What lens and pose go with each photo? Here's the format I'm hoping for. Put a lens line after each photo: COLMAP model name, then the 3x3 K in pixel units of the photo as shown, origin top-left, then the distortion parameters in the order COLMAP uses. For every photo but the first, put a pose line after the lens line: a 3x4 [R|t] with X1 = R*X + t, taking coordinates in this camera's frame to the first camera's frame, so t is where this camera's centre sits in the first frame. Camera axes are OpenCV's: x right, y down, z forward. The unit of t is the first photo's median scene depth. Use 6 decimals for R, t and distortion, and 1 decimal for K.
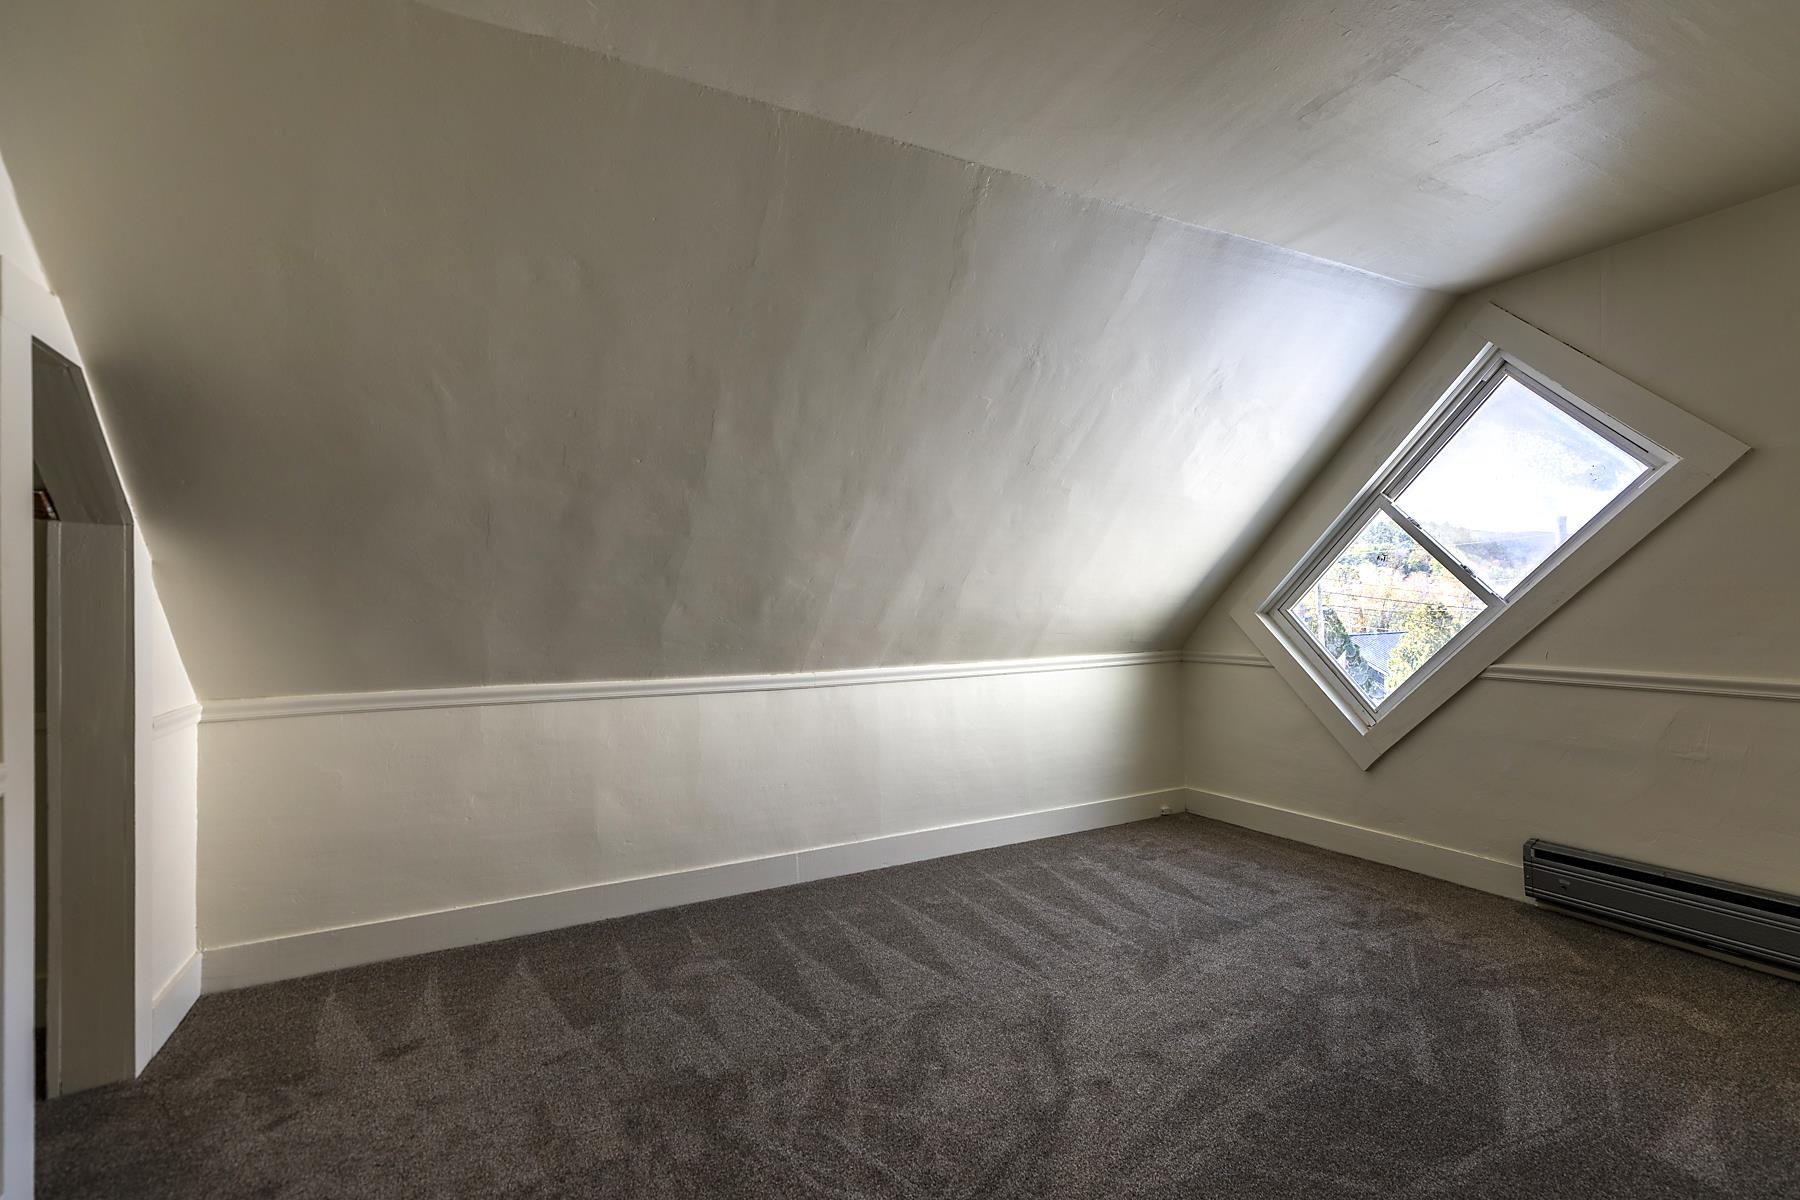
lens RADIAL K [[795.9, 0, 900.0], [0, 795.9, 600.0], [0, 0, 1]] dist [0.002083, 0.000184]
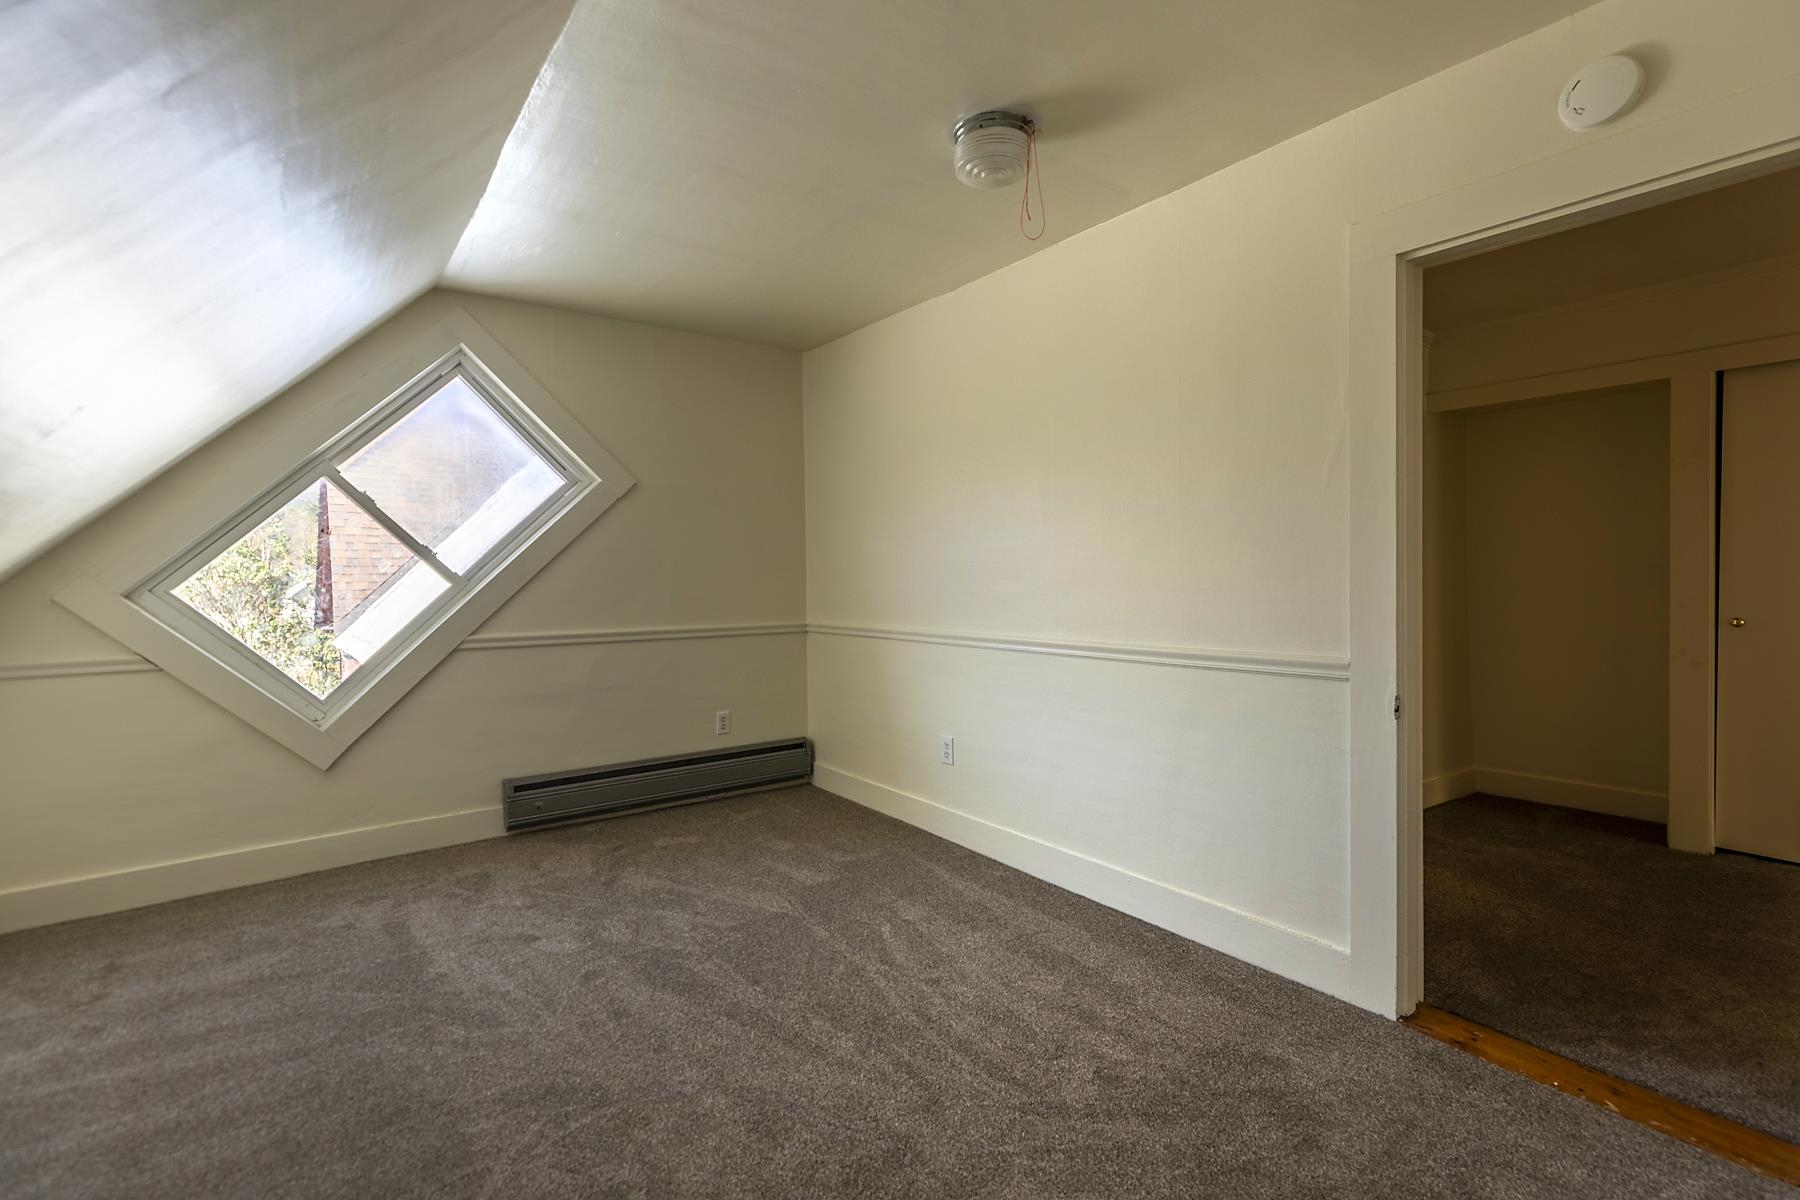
lens RADIAL K [[795.9, 0, 900.0], [0, 795.9, 600.0], [0, 0, 1]] dist [0.002083, 0.000184]
pose [[-0.174310, -0.017499, 0.984535, -0.444947], [-0.003566, 0.999847, 0.017139, 0.009275], [-0.984684, -0.000523, -0.174346, 0.594186]]
